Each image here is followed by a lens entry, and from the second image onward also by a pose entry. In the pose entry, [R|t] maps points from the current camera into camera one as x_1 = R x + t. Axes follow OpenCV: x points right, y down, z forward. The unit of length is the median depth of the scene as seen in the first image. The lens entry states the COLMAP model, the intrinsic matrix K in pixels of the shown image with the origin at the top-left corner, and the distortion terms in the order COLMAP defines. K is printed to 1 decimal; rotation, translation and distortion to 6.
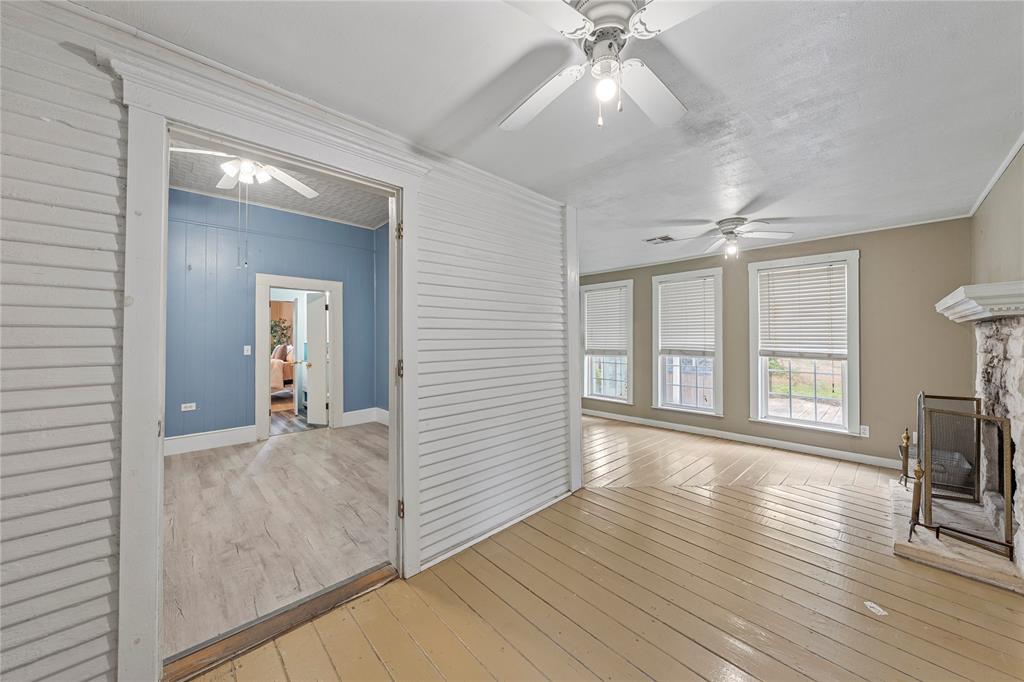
lens RADIAL K [[371.0, 0, 512.0], [0, 371.0, 341.0], [0, 0, 1]] dist [0.033086, 0.000029]
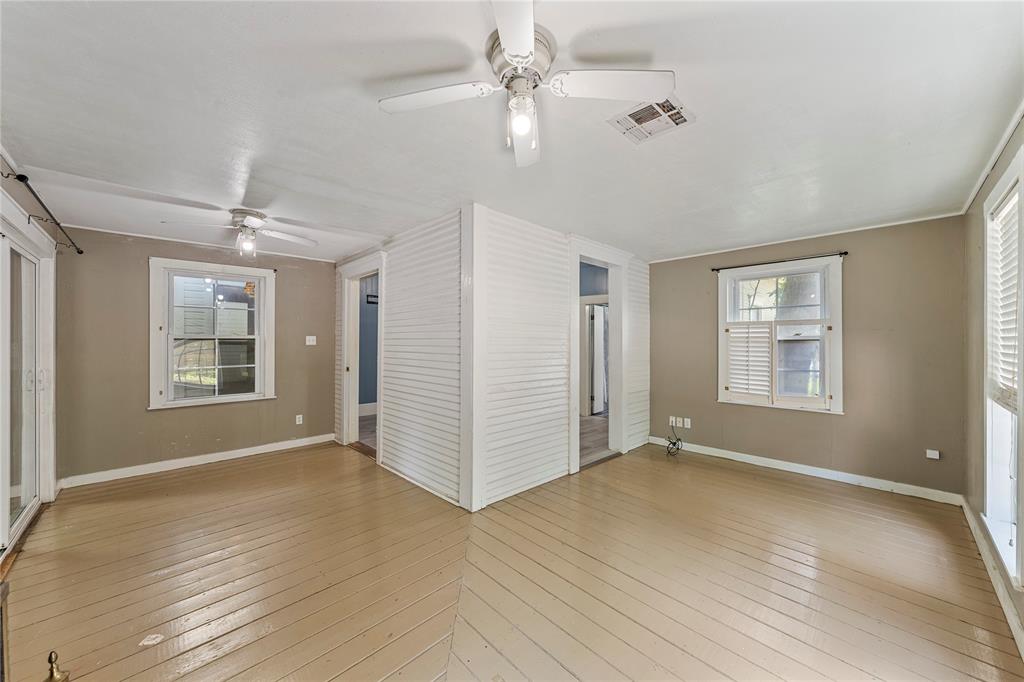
lens RADIAL K [[368.8, 0, 512.0], [0, 368.8, 341.0], [0, 0, 1]] dist [-0.001033, -0.000110]
pose [[-0.002744, 0.008415, -0.999961, 1.119218], [-0.006734, 0.999942, 0.008433, -0.026297], [0.999974, 0.006757, -0.002687, 1.150764]]
